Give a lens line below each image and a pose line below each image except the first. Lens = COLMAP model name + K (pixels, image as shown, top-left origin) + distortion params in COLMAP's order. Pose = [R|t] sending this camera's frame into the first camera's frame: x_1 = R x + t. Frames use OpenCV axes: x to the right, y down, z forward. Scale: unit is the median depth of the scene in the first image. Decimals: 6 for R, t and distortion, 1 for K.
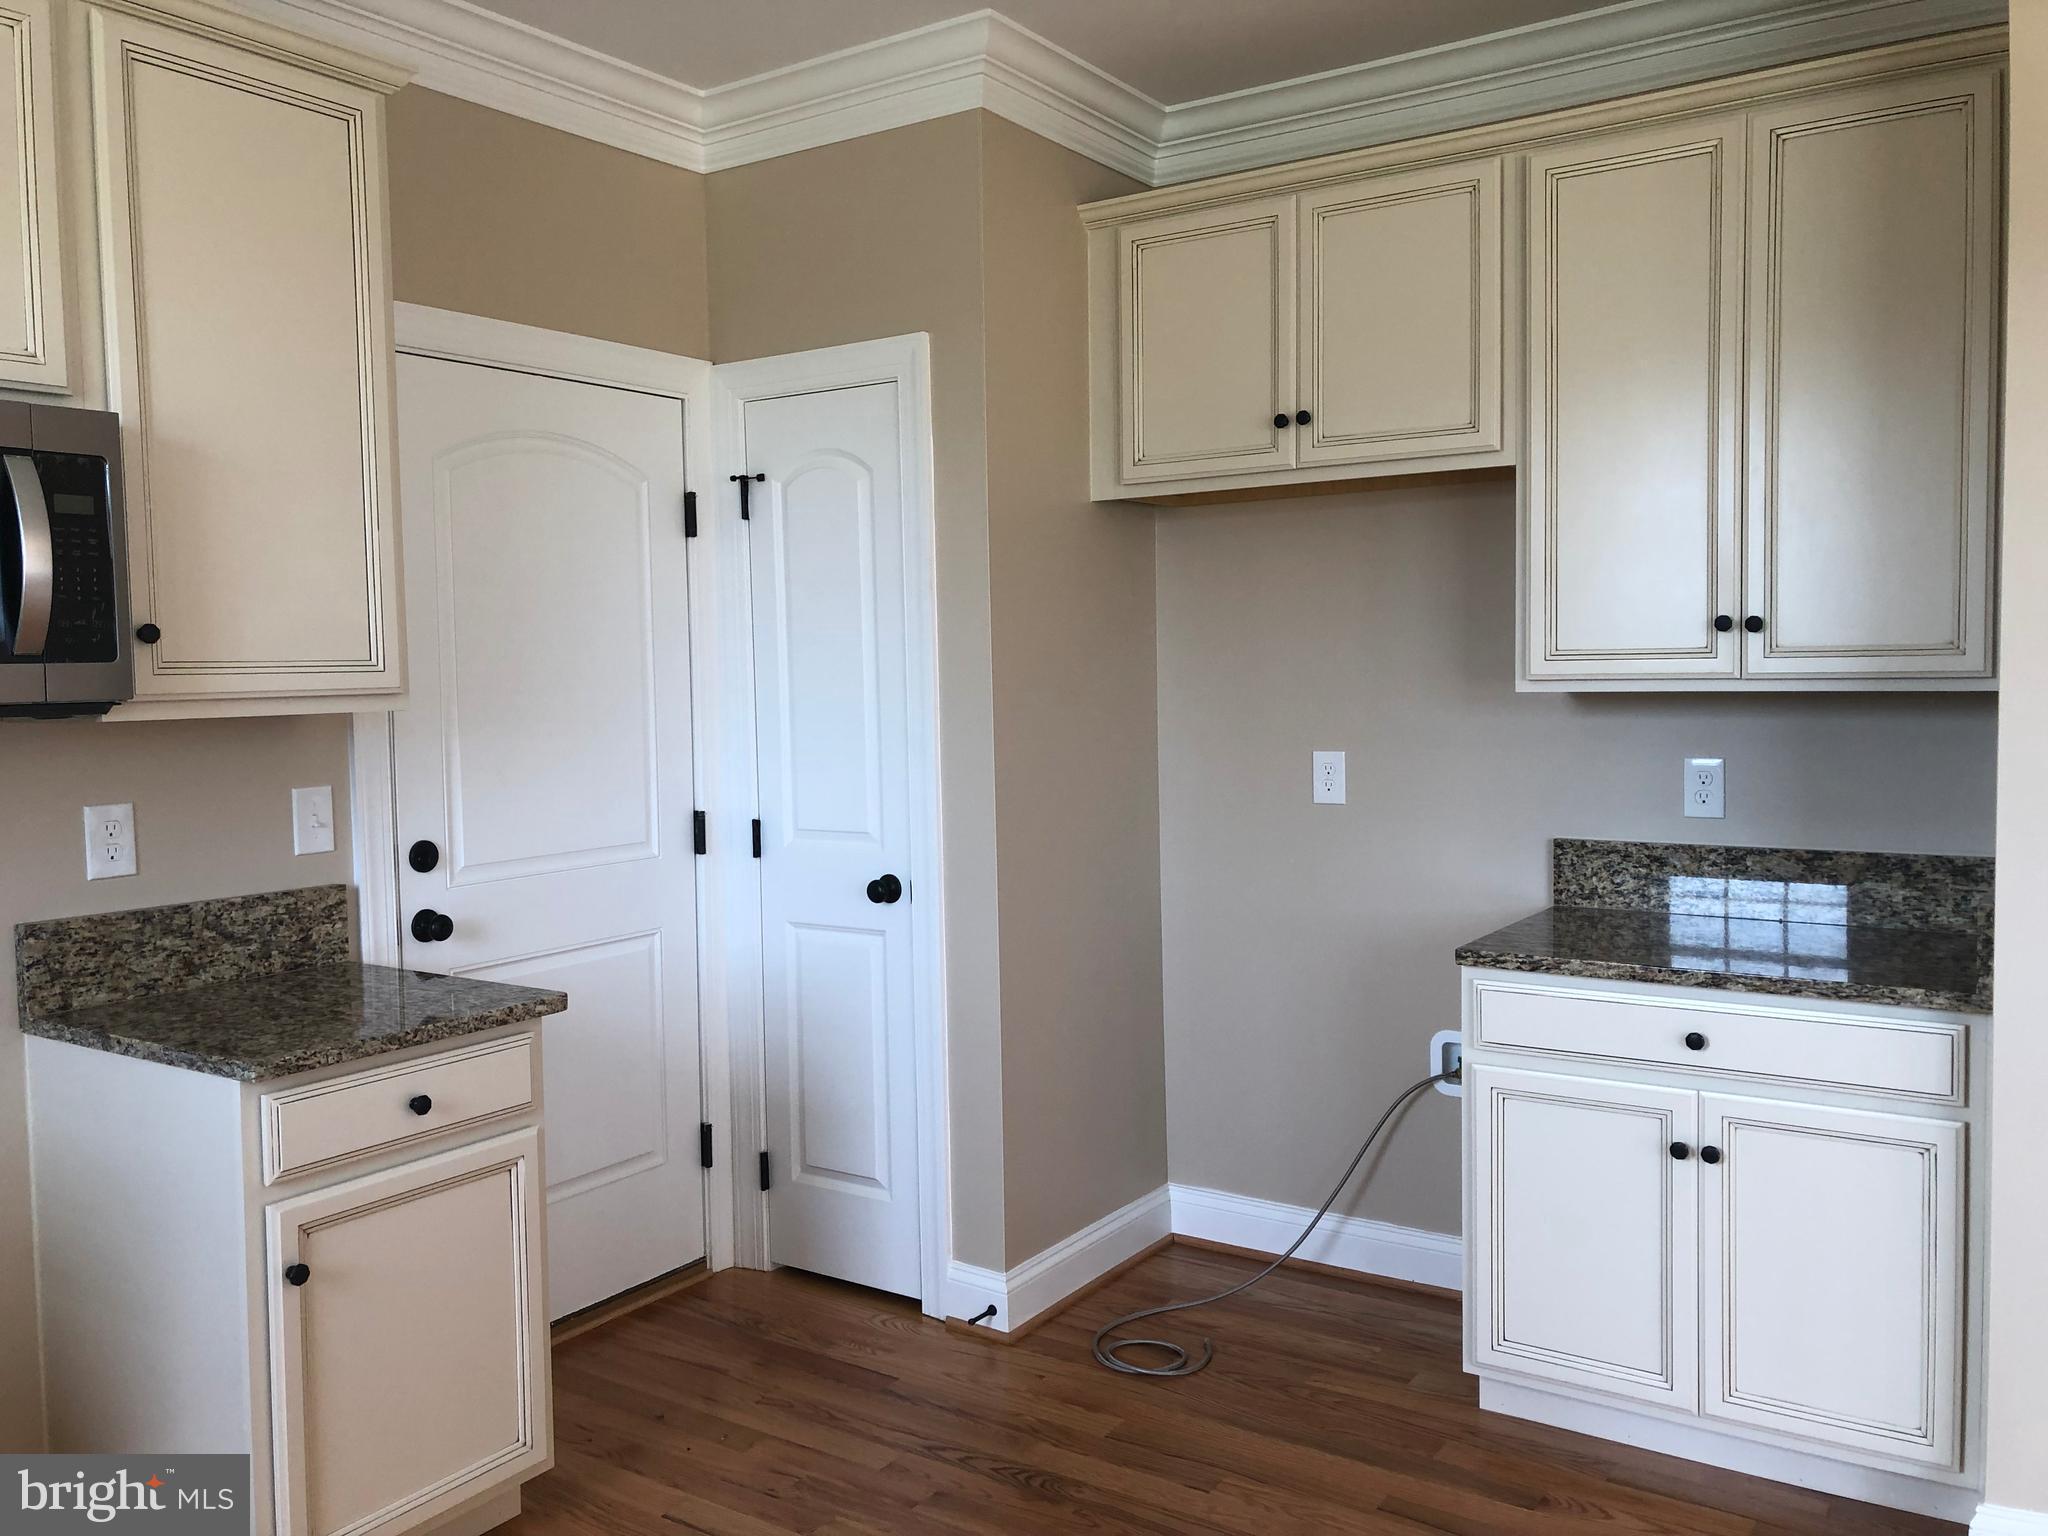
lens RADIAL K [[1691.9, 0, 1020.7], [0, 1691.9, 758.0], [0, 0, 1]] dist [0.048446, -0.075158]
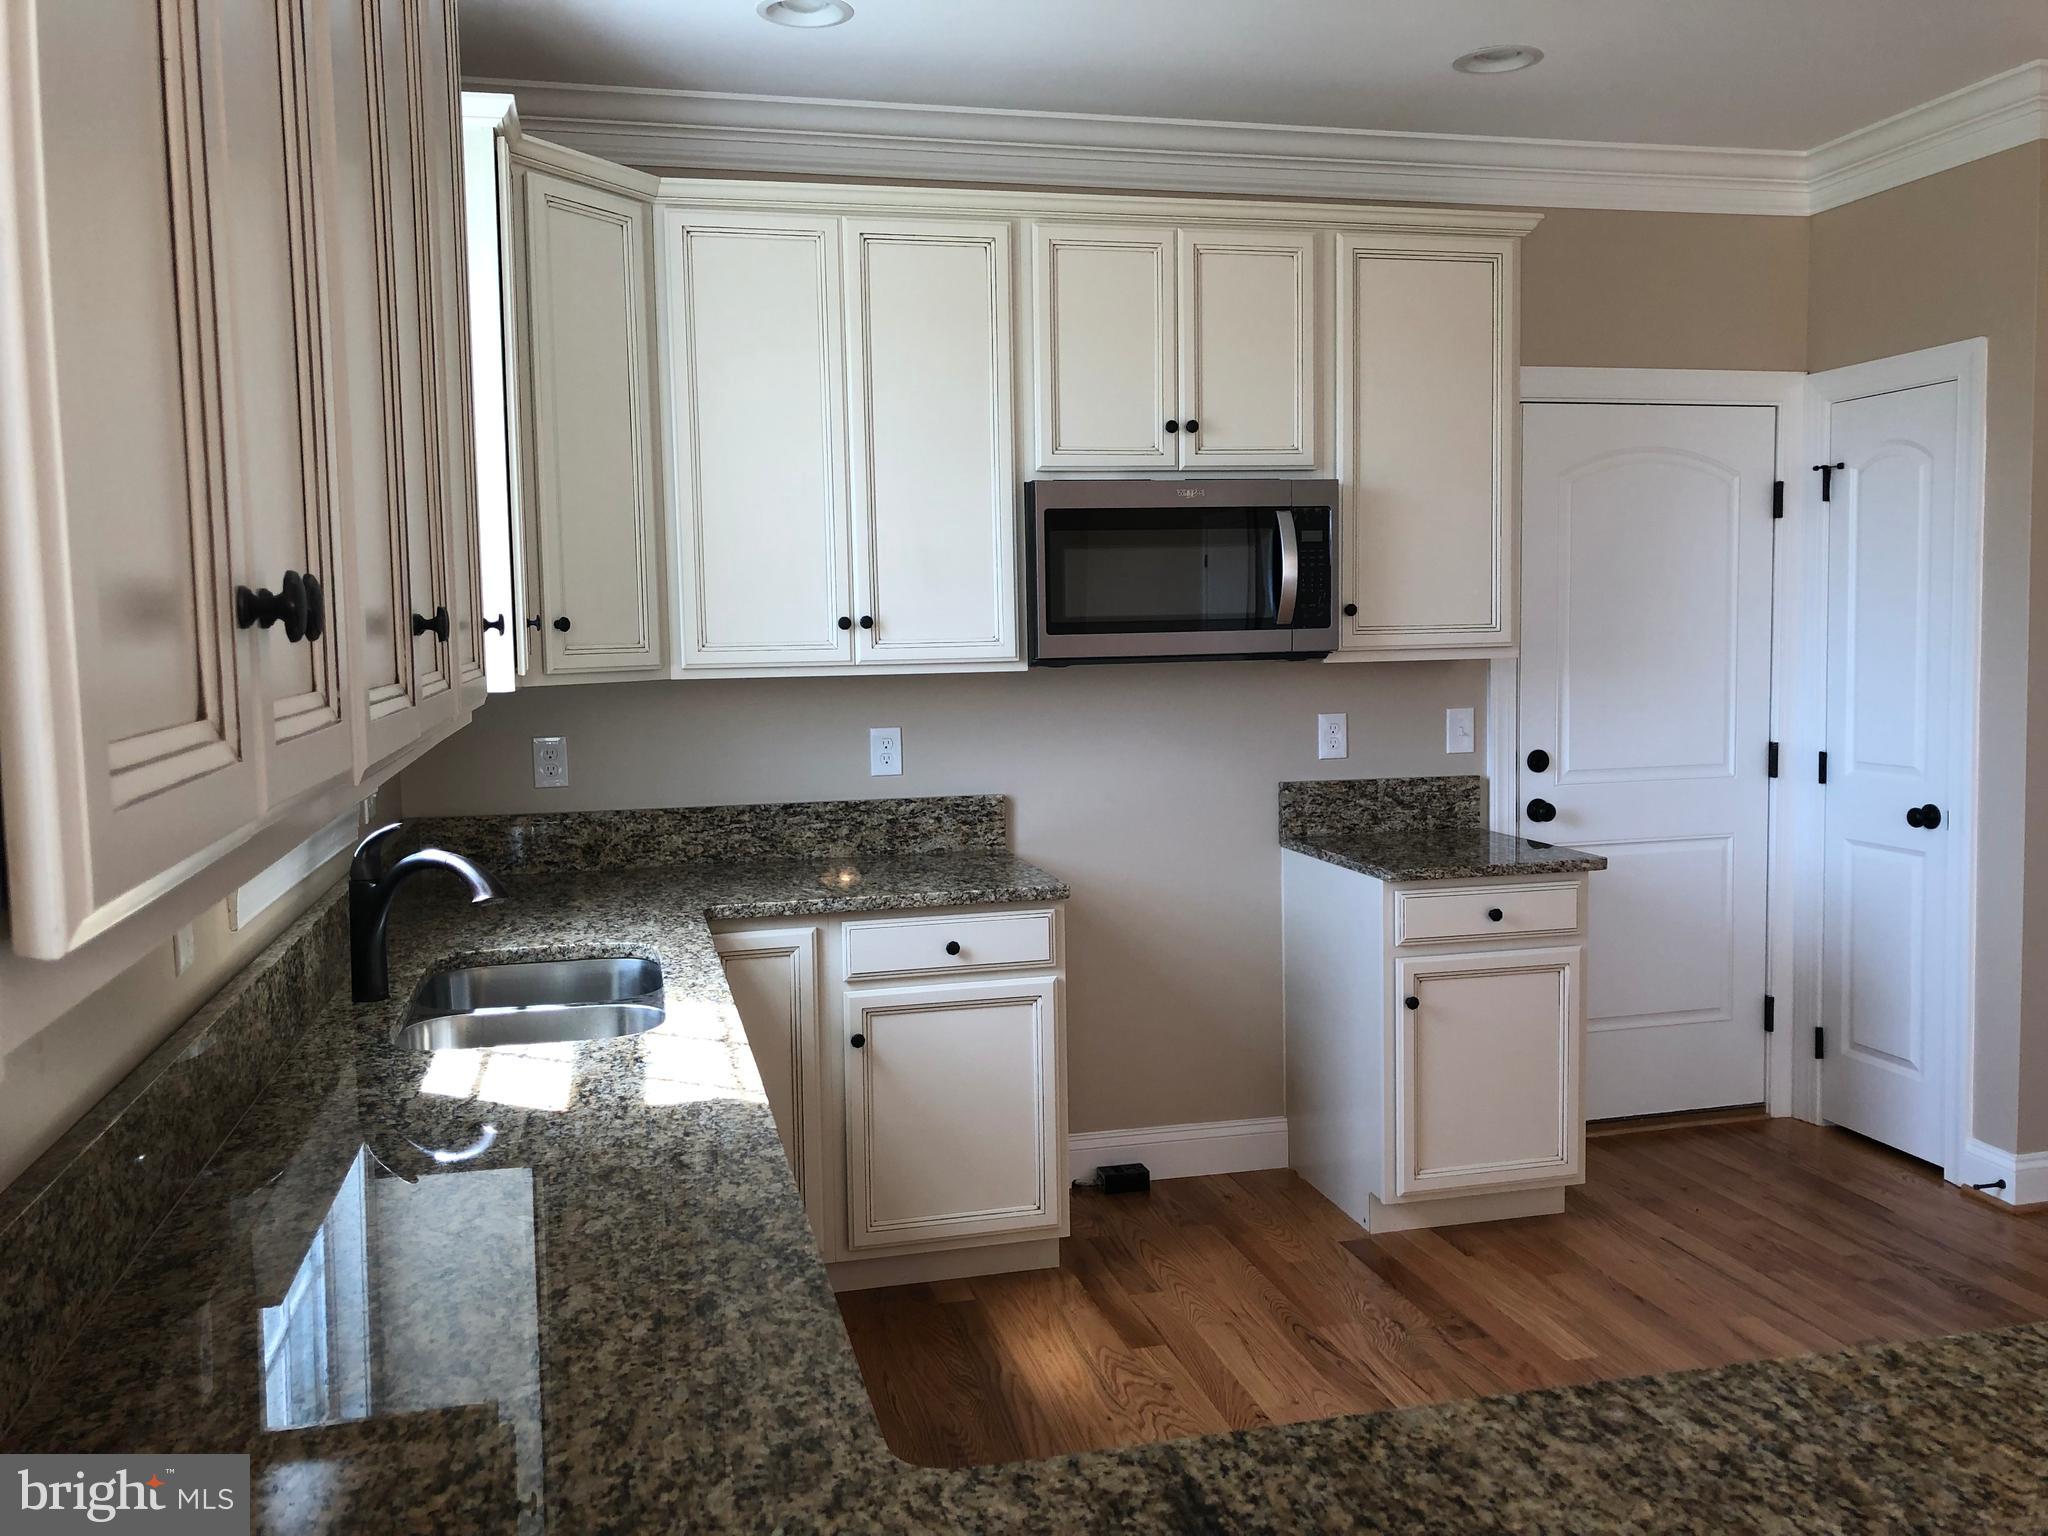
lens RADIAL K [[1691.9, 0, 1020.7], [0, 1691.9, 758.0], [0, 0, 1]] dist [0.048446, -0.075158]
pose [[0.744049, 0.054826, -0.665872, 0.274909], [-0.031051, 0.998388, 0.047509, 0.001632], [0.667403, -0.014673, 0.744552, -0.343474]]
